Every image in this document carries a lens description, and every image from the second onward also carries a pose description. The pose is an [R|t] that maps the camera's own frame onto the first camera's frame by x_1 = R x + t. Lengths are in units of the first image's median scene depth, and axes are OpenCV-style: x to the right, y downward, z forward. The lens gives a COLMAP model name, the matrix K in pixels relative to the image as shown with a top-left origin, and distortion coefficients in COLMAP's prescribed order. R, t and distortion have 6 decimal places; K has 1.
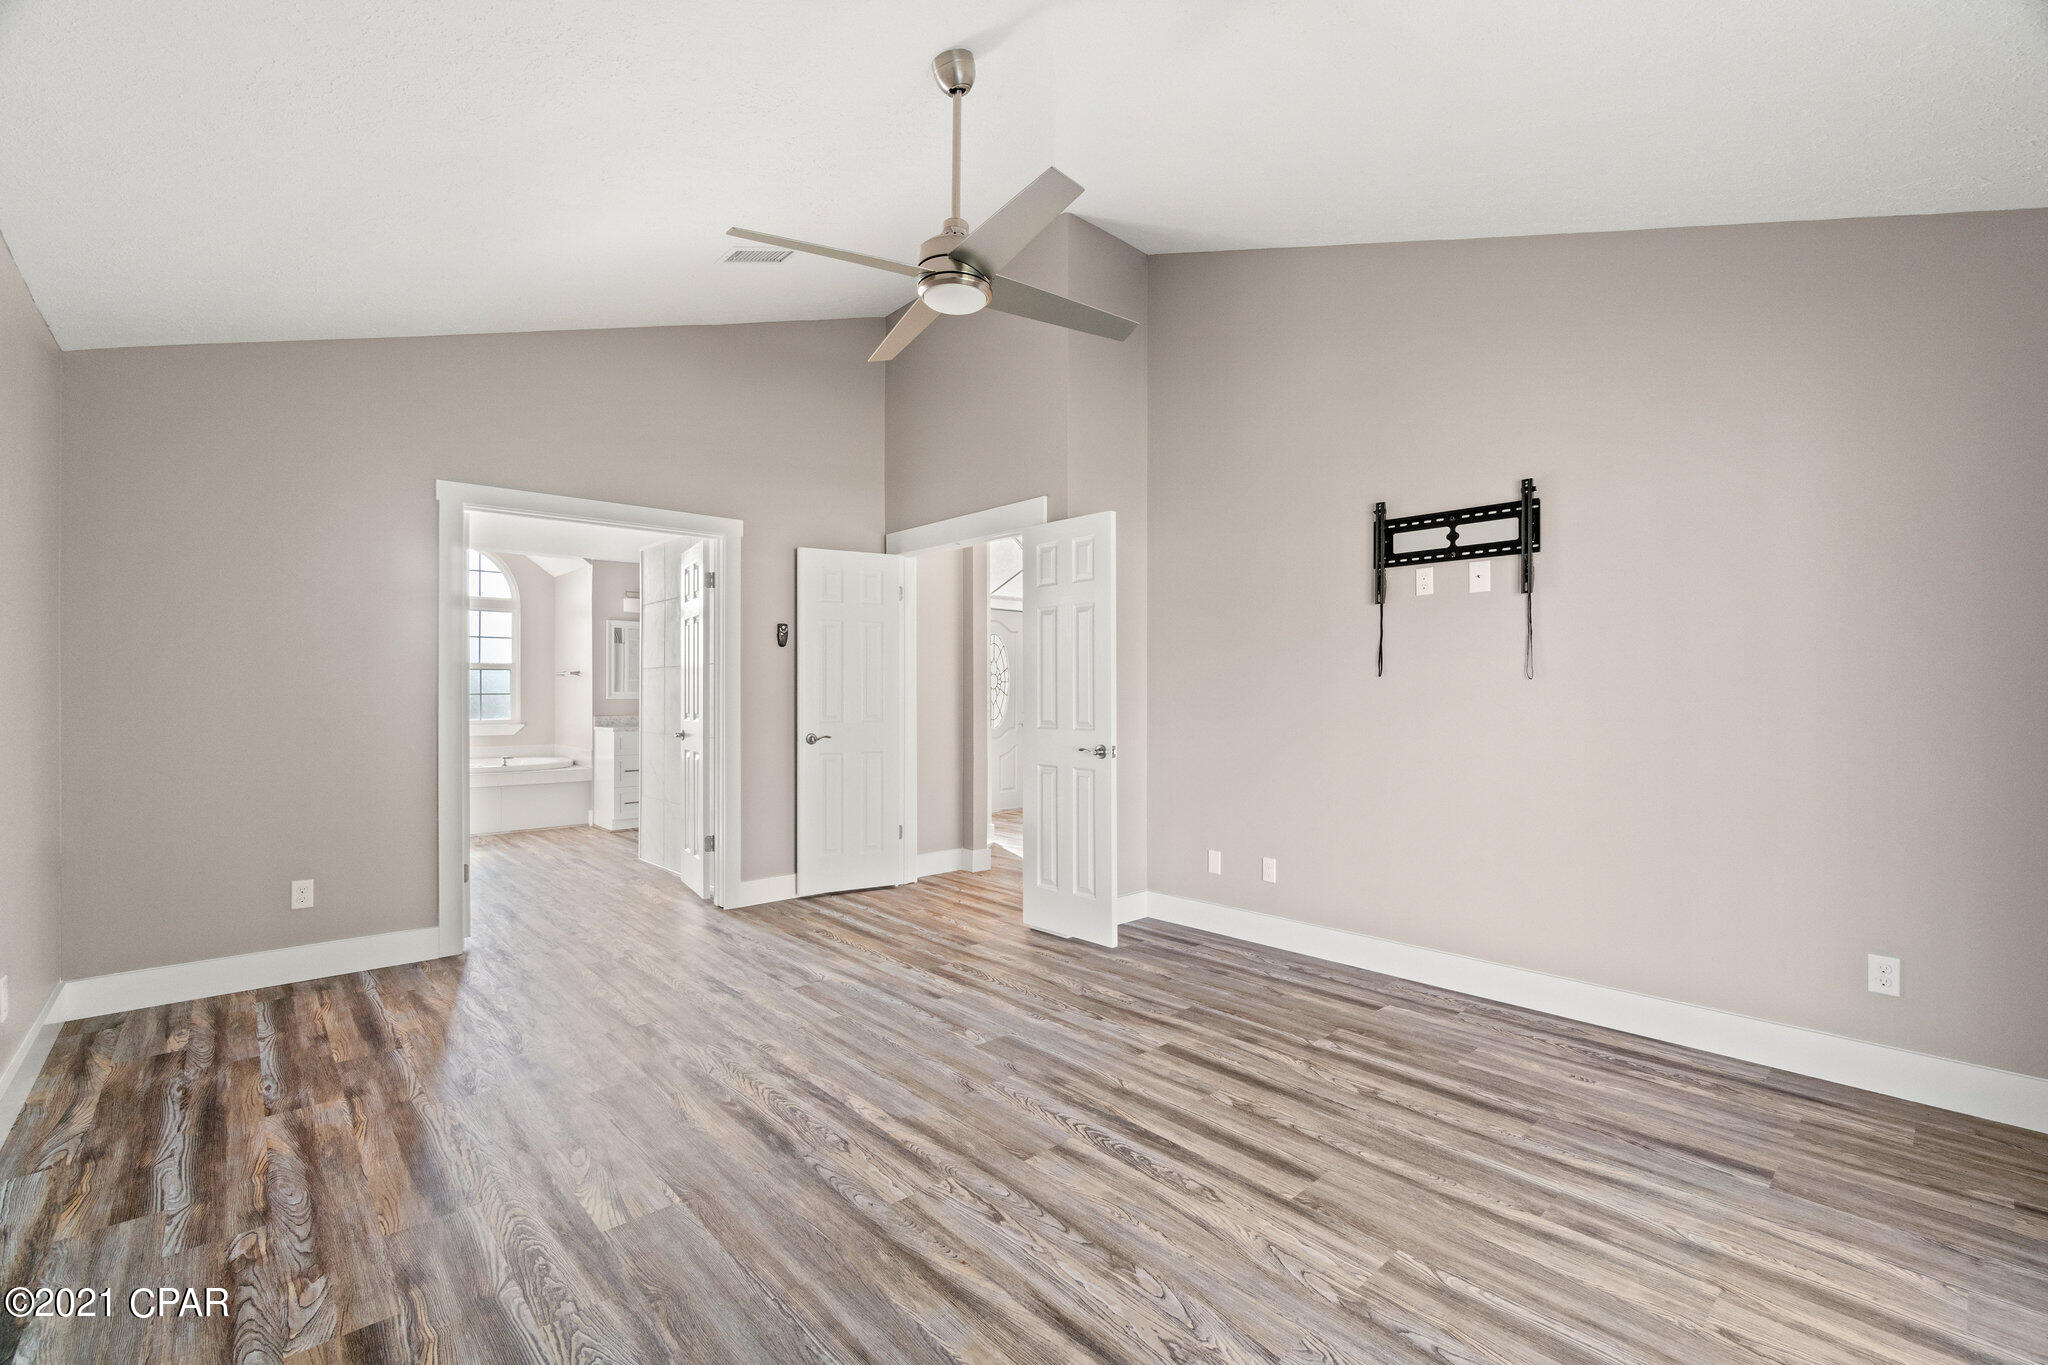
lens RADIAL K [[878.5, 0, 1030.0], [0, 878.5, 687.0], [0, 0, 1]] dist [-0.003092, 0.000643]
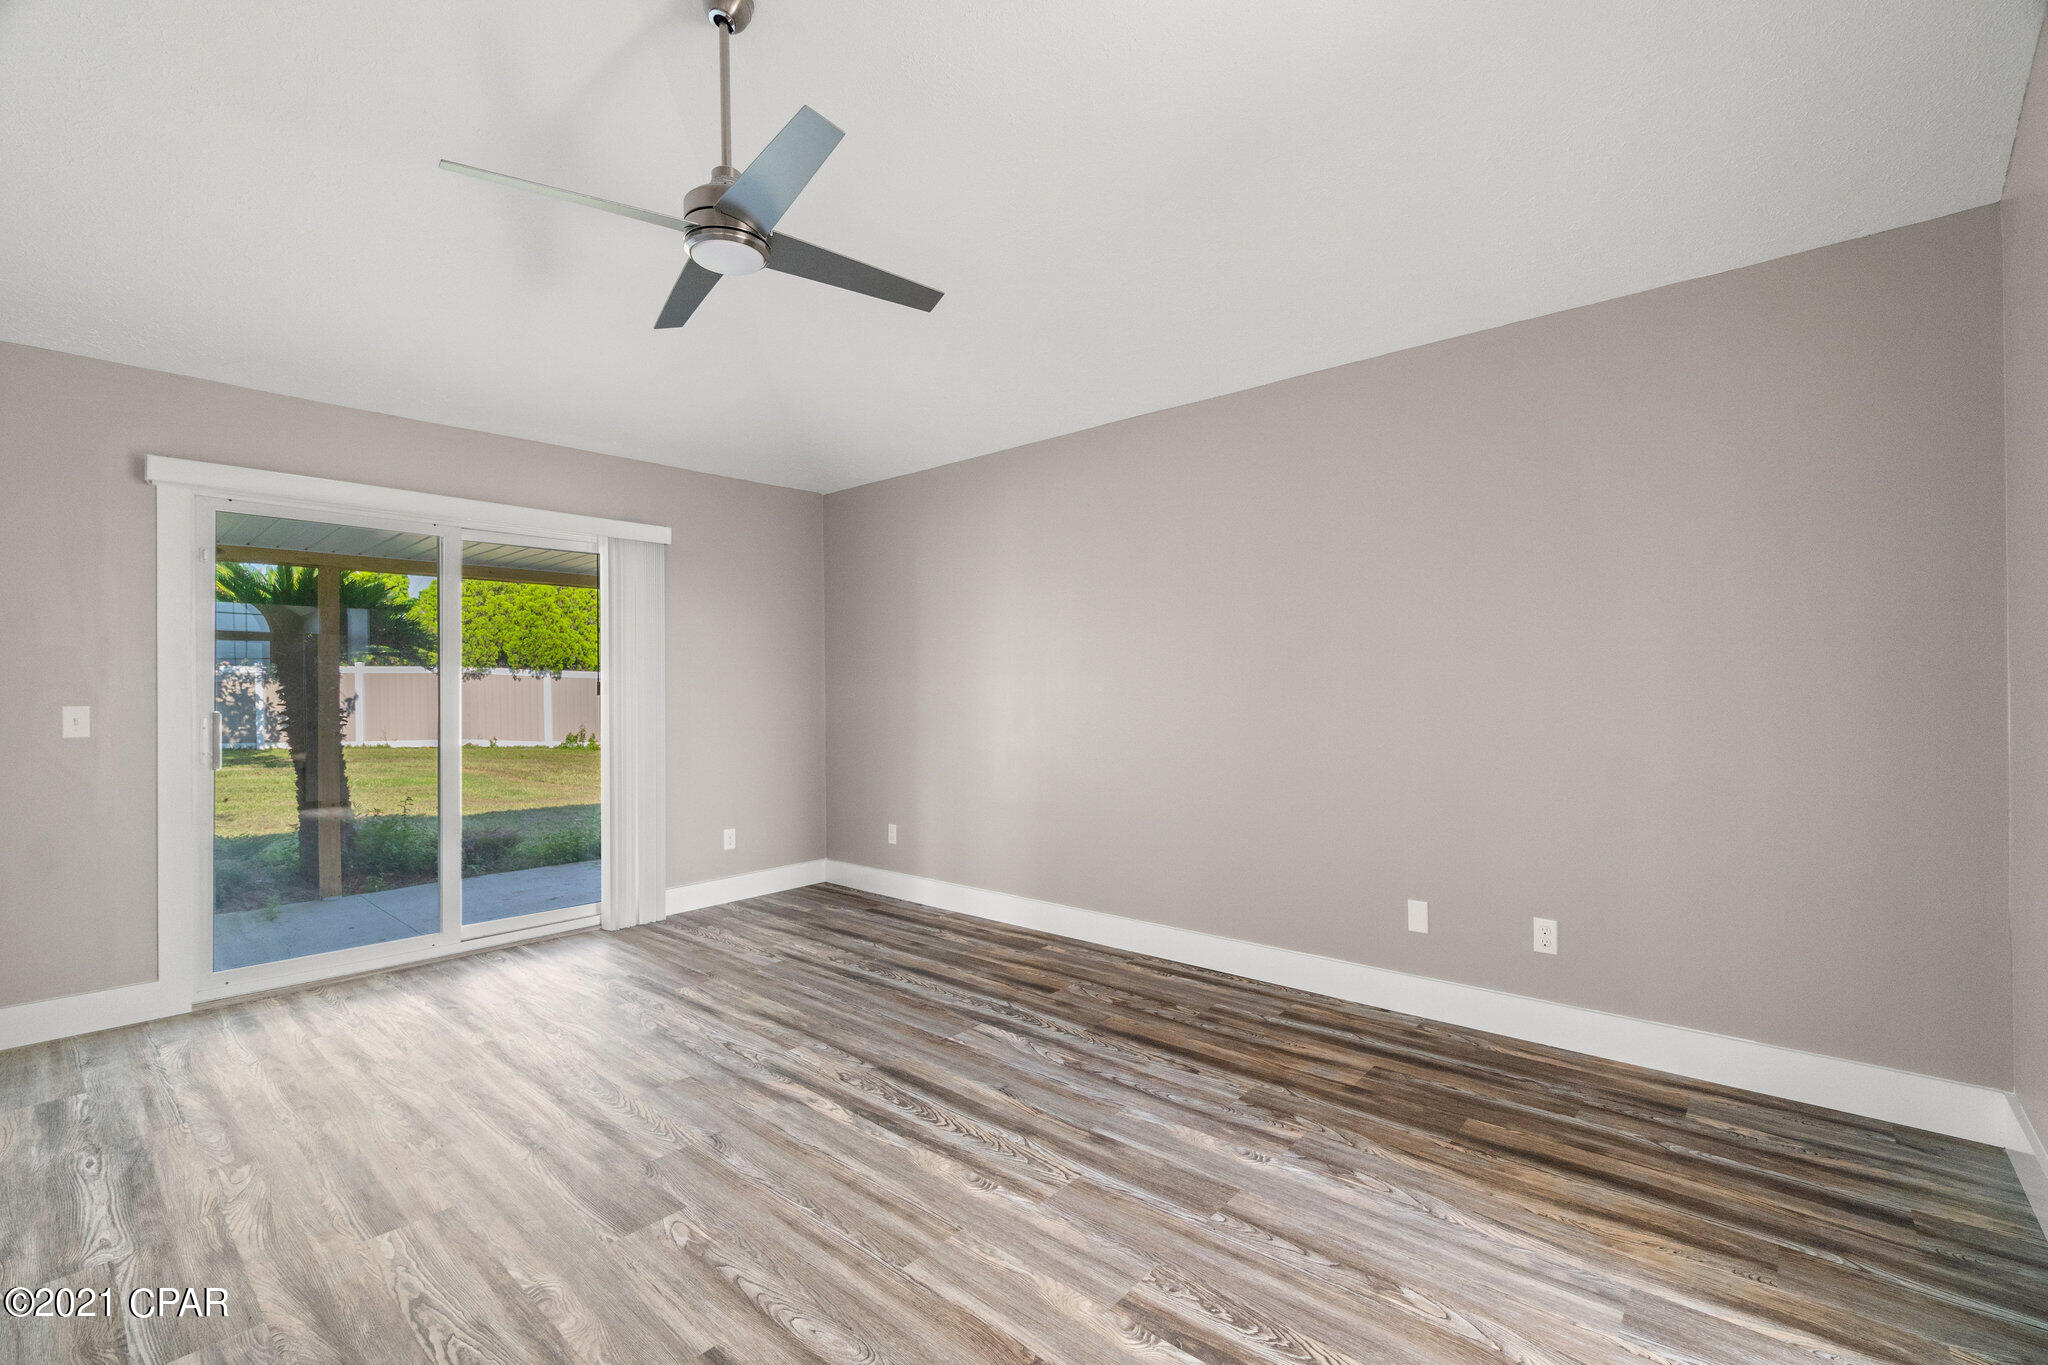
lens RADIAL K [[878.5, 0, 1030.0], [0, 878.5, 687.0], [0, 0, 1]] dist [-0.003092, 0.000643]
pose [[-0.992996, 0.007918, -0.117880, -0.306011], [0.008680, 0.999945, -0.005947, 0.008470], [0.117826, -0.006928, -0.993010, 2.069890]]
